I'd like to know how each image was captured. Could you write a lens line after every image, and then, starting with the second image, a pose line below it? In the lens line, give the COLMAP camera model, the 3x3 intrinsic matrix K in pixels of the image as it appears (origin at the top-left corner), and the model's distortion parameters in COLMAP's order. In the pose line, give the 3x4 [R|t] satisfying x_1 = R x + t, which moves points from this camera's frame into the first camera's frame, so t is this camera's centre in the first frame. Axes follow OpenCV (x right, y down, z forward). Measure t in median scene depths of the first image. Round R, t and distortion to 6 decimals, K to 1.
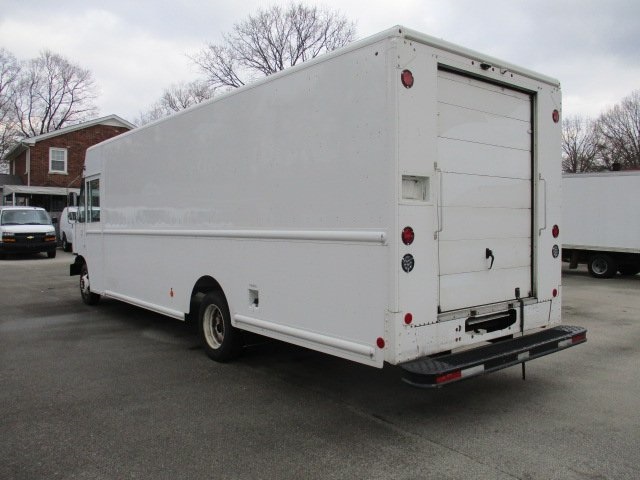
lens RADIAL K [[519.7, 0, 319.6], [0, 519.7, 242.8], [0, 0, 1]] dist [0.048484, -0.005318]
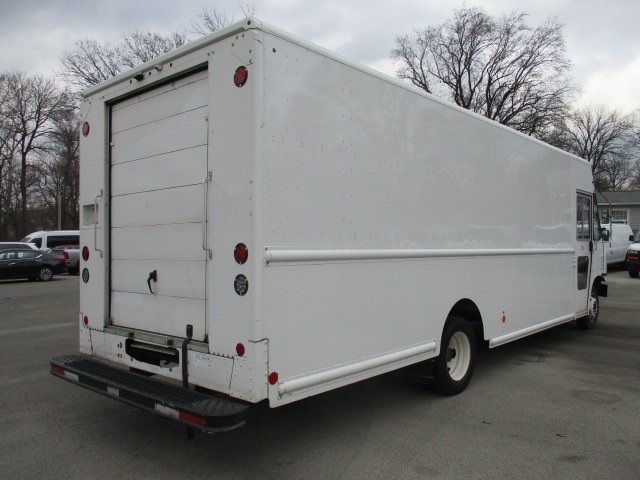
lens RADIAL K [[519.7, 0, 319.4], [0, 519.7, 237.7], [0, 0, 1]] dist [0.048484, -0.005318]
pose [[0.145833, -0.012722, -0.989227, 1.210086], [-0.029575, 0.999414, -0.017213, -0.035672], [0.988867, 0.031767, 0.145371, 1.109207]]
